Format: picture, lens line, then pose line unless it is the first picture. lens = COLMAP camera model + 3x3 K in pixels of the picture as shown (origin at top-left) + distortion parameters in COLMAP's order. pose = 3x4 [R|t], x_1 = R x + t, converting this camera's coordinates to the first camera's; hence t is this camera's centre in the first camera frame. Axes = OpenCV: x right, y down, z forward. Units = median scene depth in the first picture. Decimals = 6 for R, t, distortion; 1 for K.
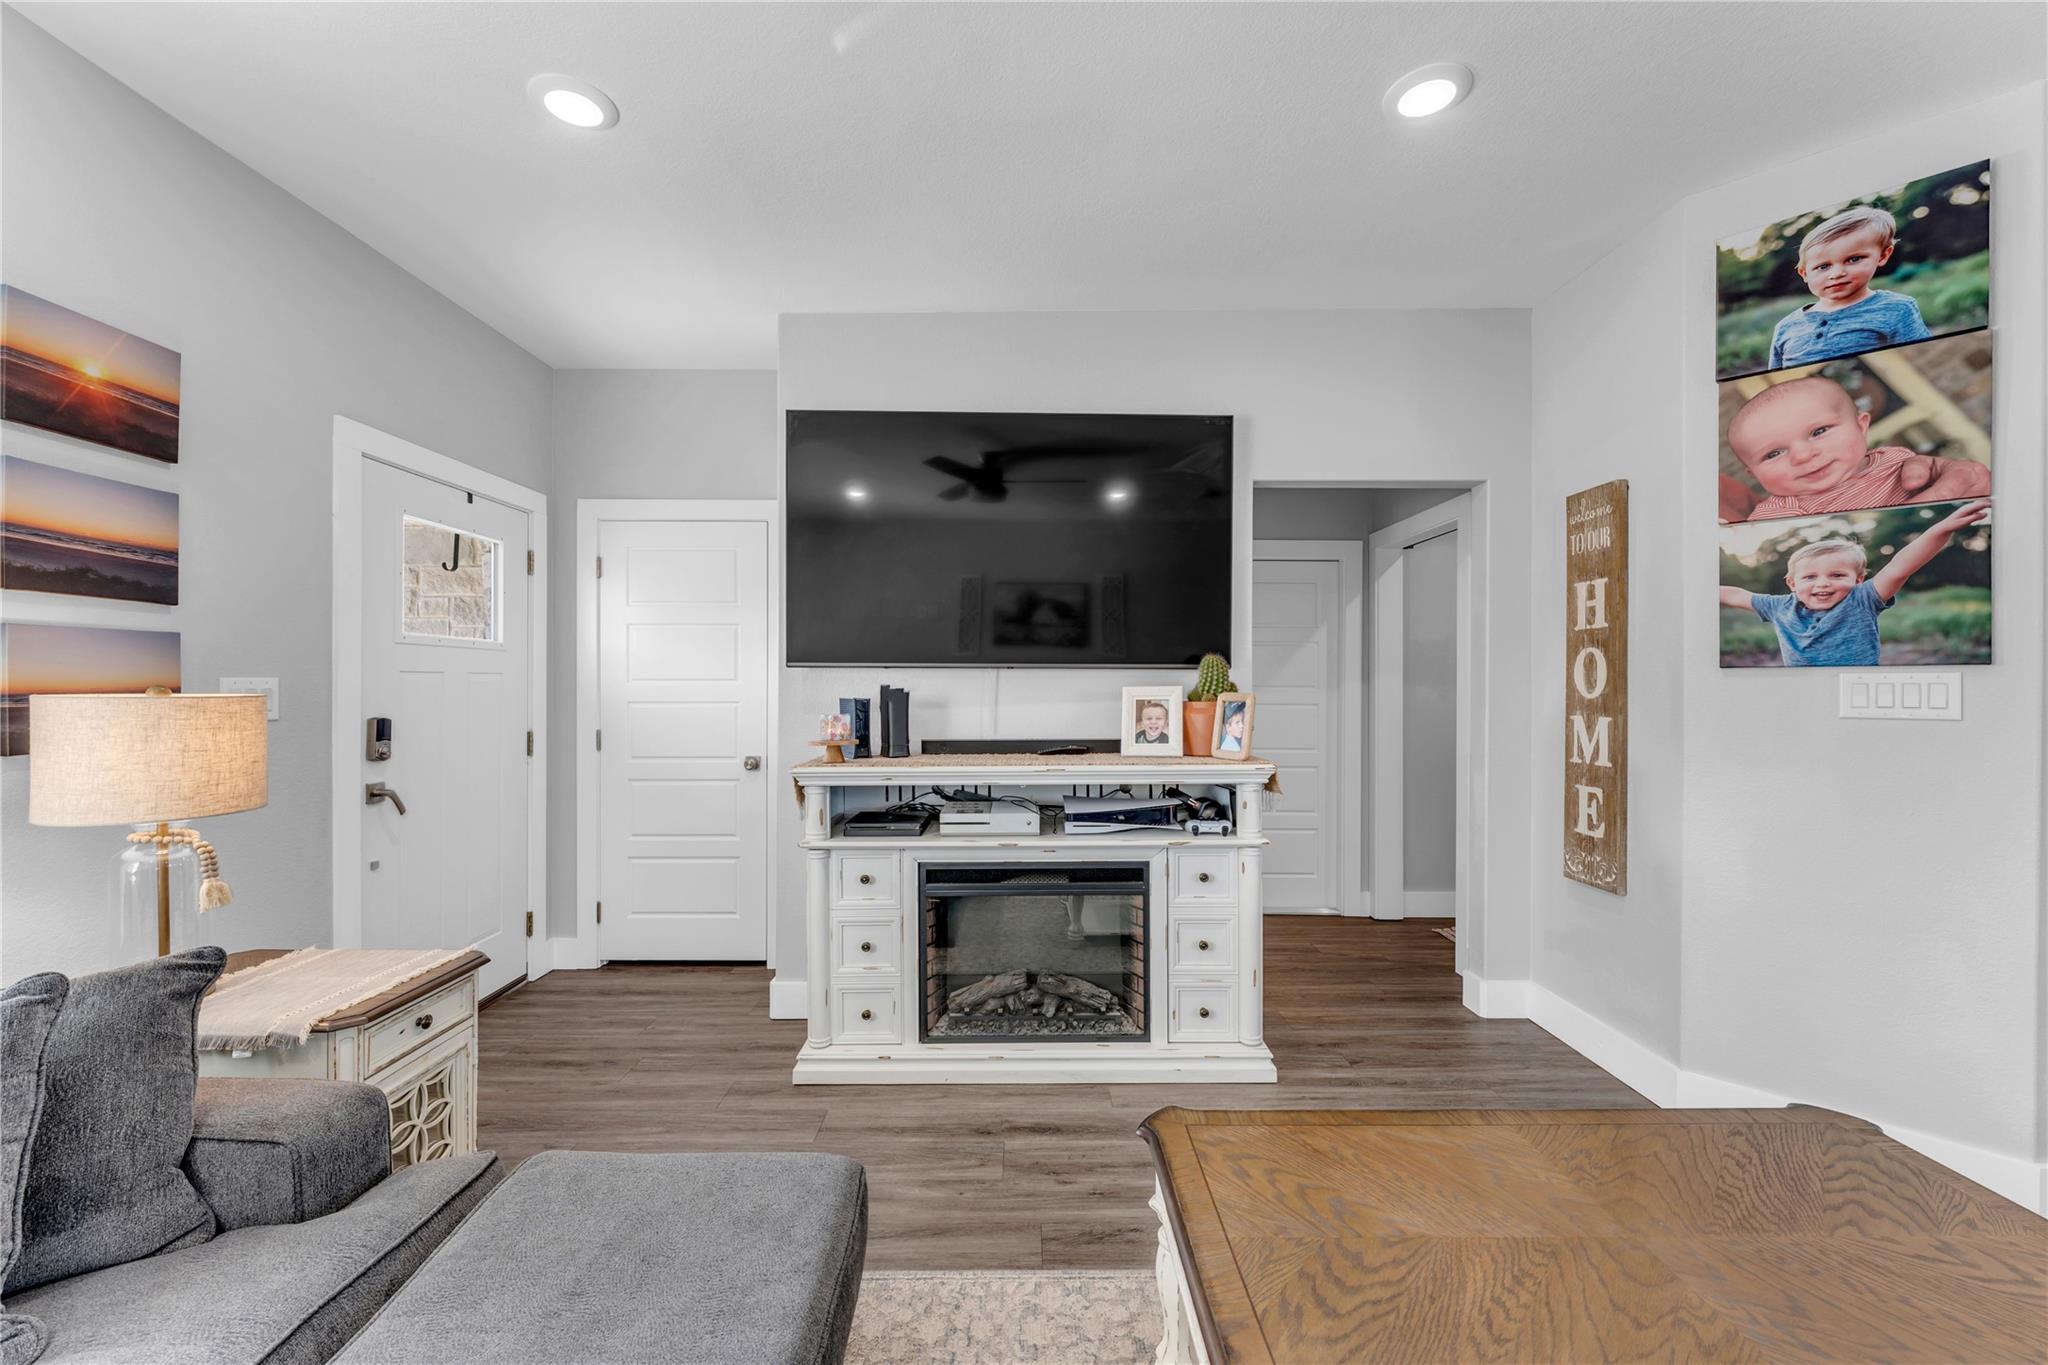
lens RADIAL K [[815.0, 0, 1028.1], [0, 815.0, 686.4], [0, 0, 1]] dist [-0.004142, 0.000233]
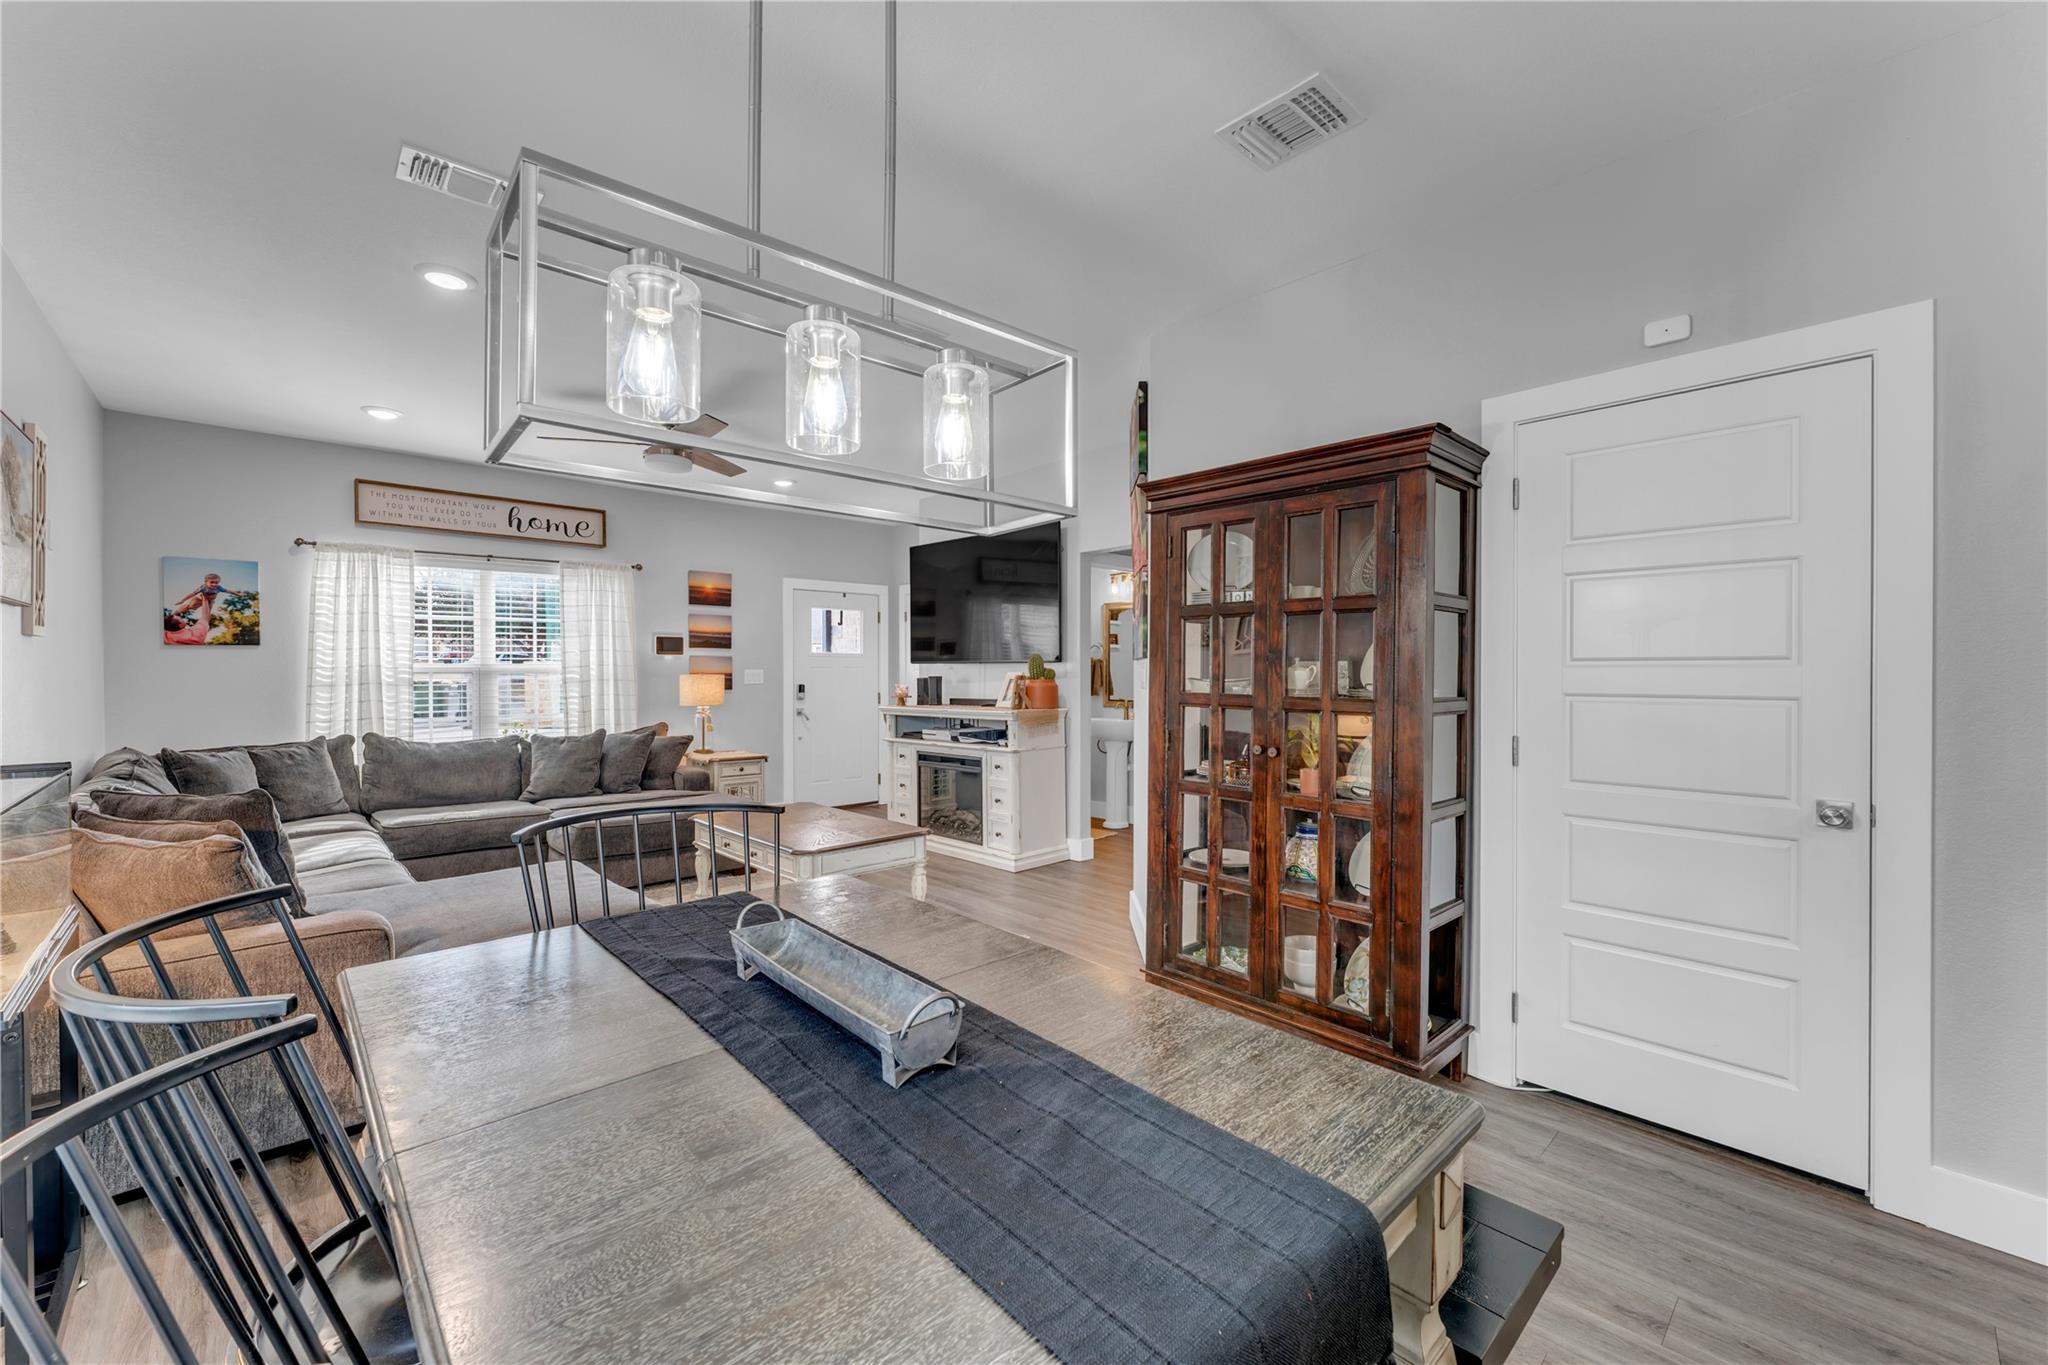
lens RADIAL K [[815.0, 0, 1015.2], [0, 815.0, 677.0], [0, 0, 1]] dist [-0.004142, 0.000233]
pose [[0.677254, 0.002428, -0.735745, 2.042653], [0.000308, 0.999994, 0.003584, 0.005456], [0.735749, -0.002654, 0.677249, -0.387343]]
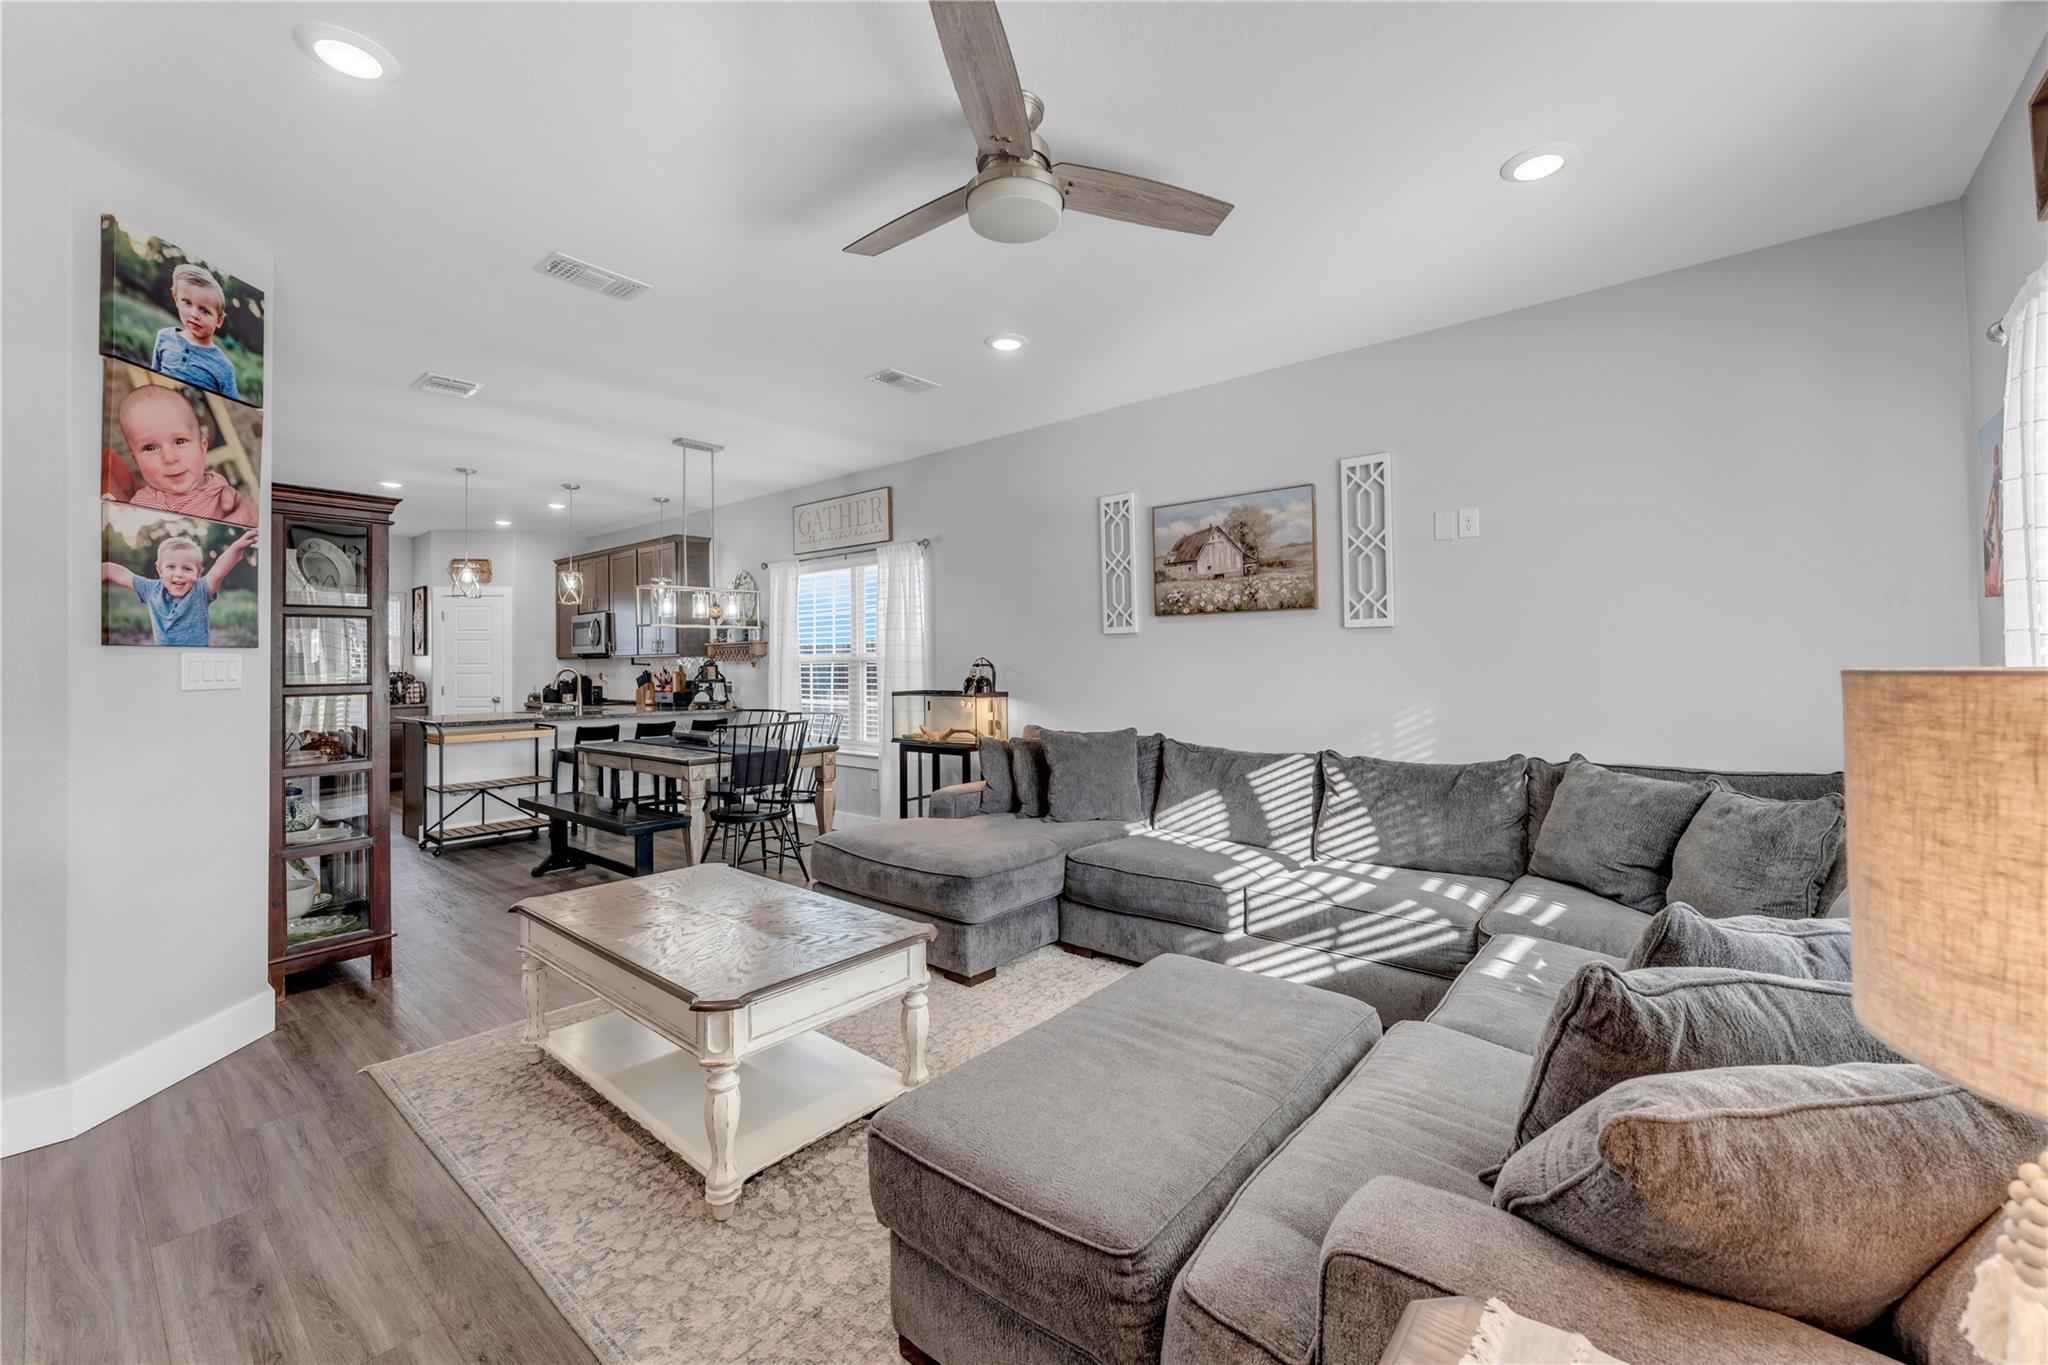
lens RADIAL K [[815.0, 0, 1021.3], [0, 815.0, 658.5], [0, 0, 1]] dist [-0.004142, 0.000233]
pose [[-0.757696, 0.004895, 0.652590, -0.653826], [0.006690, 0.999978, 0.000266, 0.000474], [-0.652574, 0.004567, -0.757711, 1.060720]]
